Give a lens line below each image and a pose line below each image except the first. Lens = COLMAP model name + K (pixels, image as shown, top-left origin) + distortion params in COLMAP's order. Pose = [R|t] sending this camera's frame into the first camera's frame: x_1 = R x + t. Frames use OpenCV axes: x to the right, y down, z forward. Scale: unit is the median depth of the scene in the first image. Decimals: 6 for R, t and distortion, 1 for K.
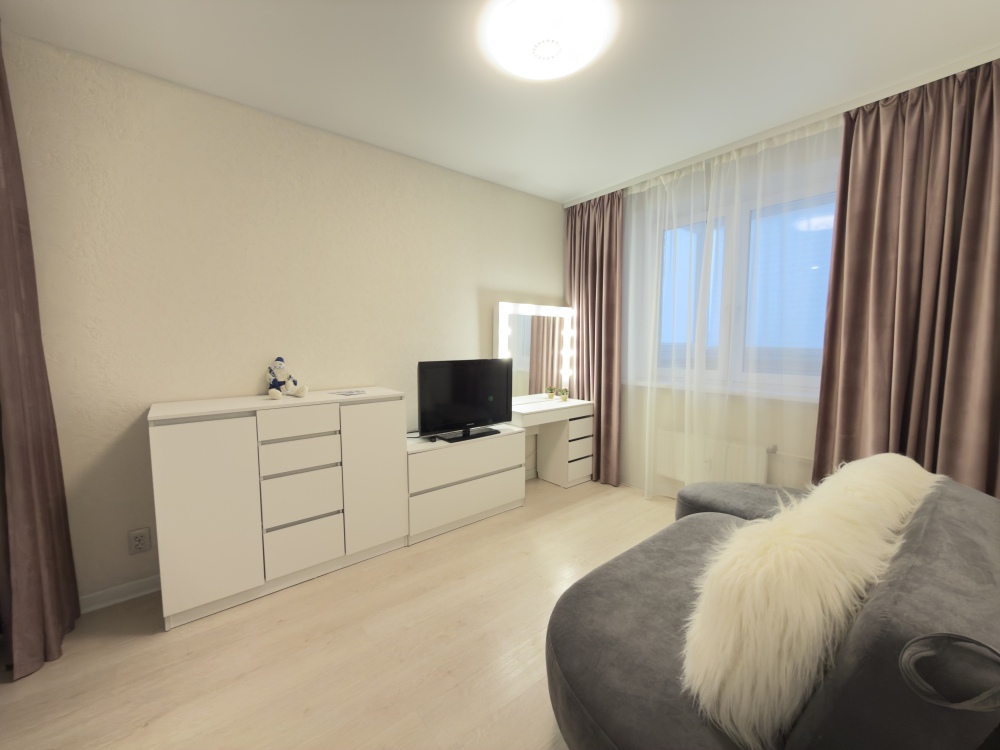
lens RADIAL K [[399.9, 0, 503.3], [0, 399.9, 376.3], [0, 0, 1]] dist [-0.001701, 0.000971]
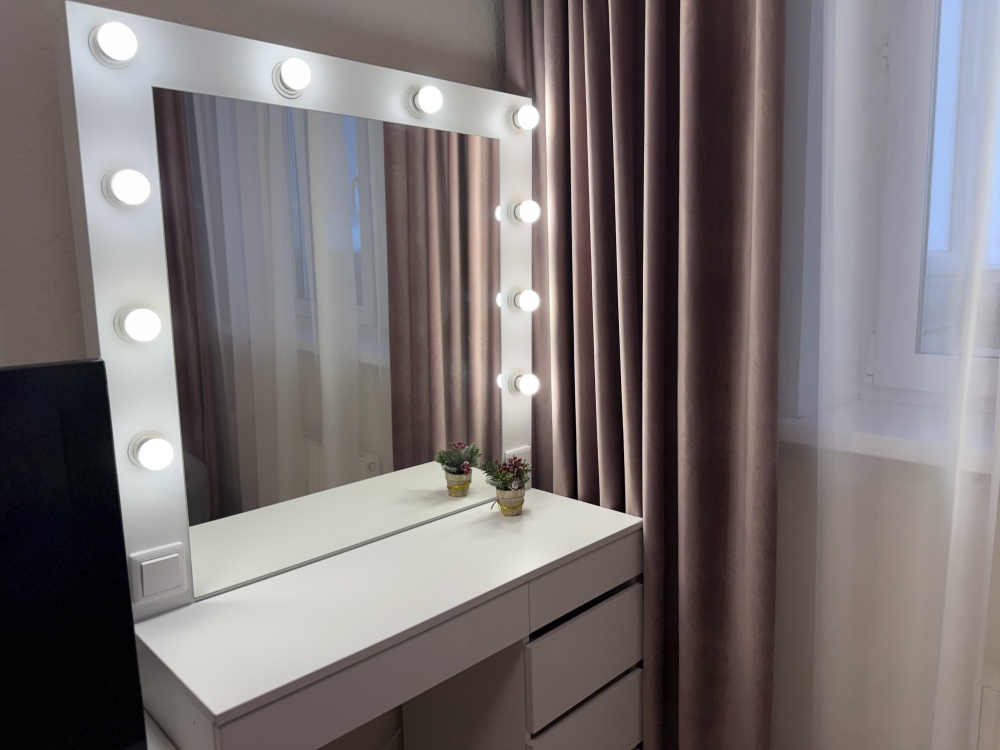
lens RADIAL K [[713.3, 0, 499.7], [0, 713.3, 375.9], [0, 0, 1]] dist [0.035074, -0.031386]
pose [[0.995879, -0.032665, 0.084607, 0.114131], [0.029740, 0.998923, 0.035605, -0.030697], [-0.085679, -0.032942, 0.995778, 0.601277]]
